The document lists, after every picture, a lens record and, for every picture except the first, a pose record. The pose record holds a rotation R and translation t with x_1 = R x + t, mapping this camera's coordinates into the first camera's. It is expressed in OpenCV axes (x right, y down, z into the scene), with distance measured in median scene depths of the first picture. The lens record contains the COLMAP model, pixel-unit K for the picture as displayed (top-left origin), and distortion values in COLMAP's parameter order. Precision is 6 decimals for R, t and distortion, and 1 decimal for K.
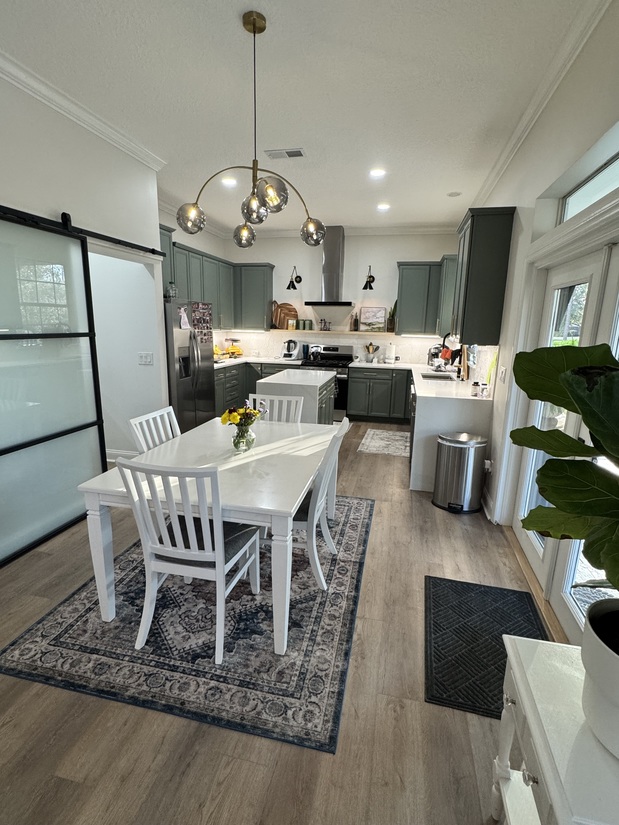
lens RADIAL K [[414.0, 0, 310.3], [0, 414.0, 411.9], [0, 0, 1]] dist [0.033495, 0.000198]
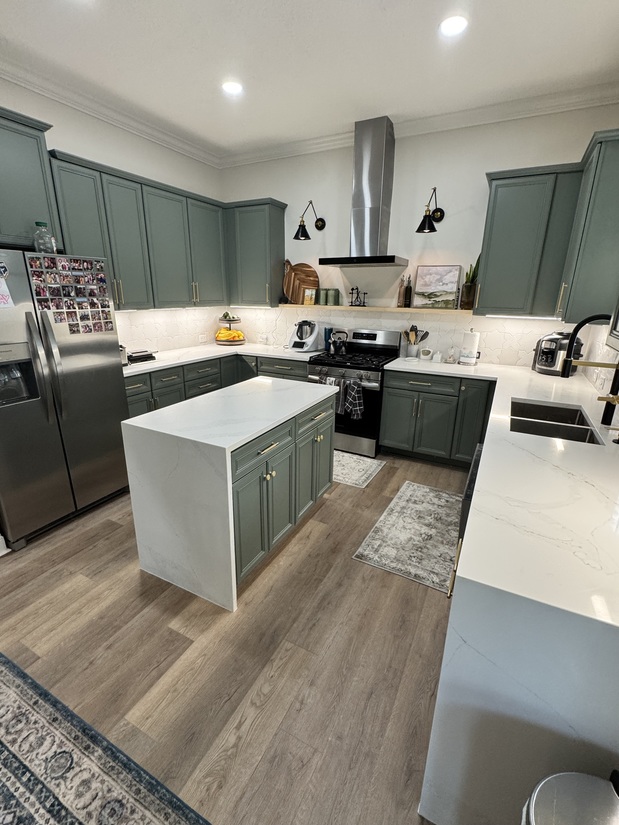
lens RADIAL K [[379.7, 0, 308.8], [0, 379.7, 416.1], [0, 0, 1]] dist [-0.000892, 0.000270]
pose [[0.966109, 0.070137, -0.248424, 0.123185], [-0.045279, 0.993503, 0.104406, -0.089807], [0.254133, -0.089620, 0.963008, 0.424569]]
